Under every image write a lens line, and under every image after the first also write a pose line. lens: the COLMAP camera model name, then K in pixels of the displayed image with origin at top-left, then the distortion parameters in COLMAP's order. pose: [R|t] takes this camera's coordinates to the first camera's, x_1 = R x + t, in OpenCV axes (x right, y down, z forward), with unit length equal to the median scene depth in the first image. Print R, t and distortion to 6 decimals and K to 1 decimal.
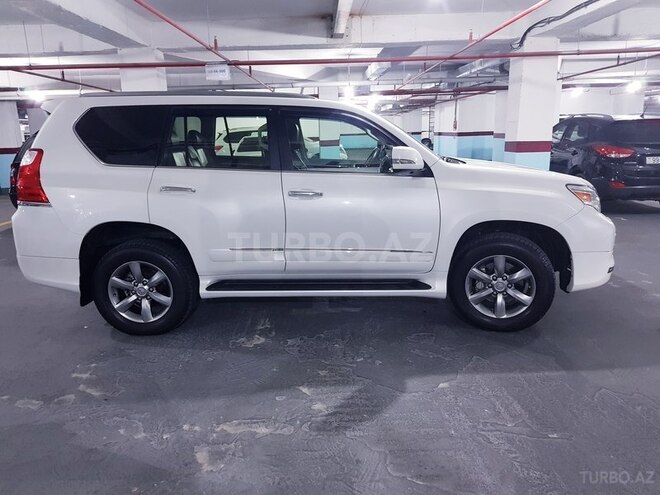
lens RADIAL K [[508.3, 0, 330.0], [0, 508.3, 247.5], [0, 0, 1]] dist [-0.000668, 0.002020]
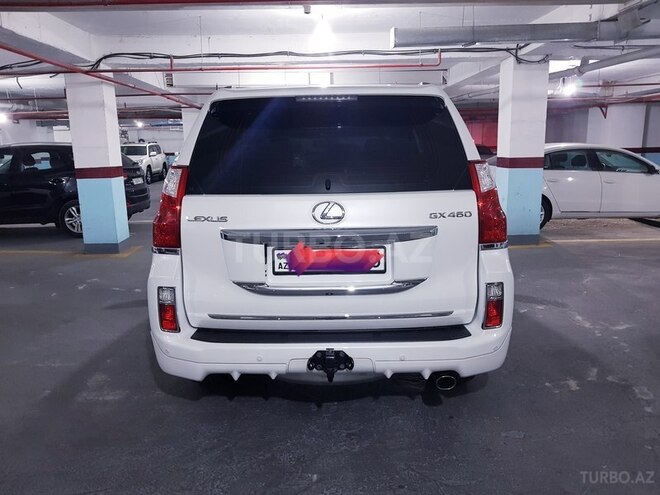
lens RADIAL K [[508.3, 0, 330.0], [0, 508.3, 247.5], [0, 0, 1]] dist [-0.000668, 0.002020]
pose [[-0.021723, -0.146379, 0.988990, -1.519286], [0.241001, 0.959285, 0.147276, -0.269488], [-0.970282, 0.241547, 0.014439, 1.498907]]
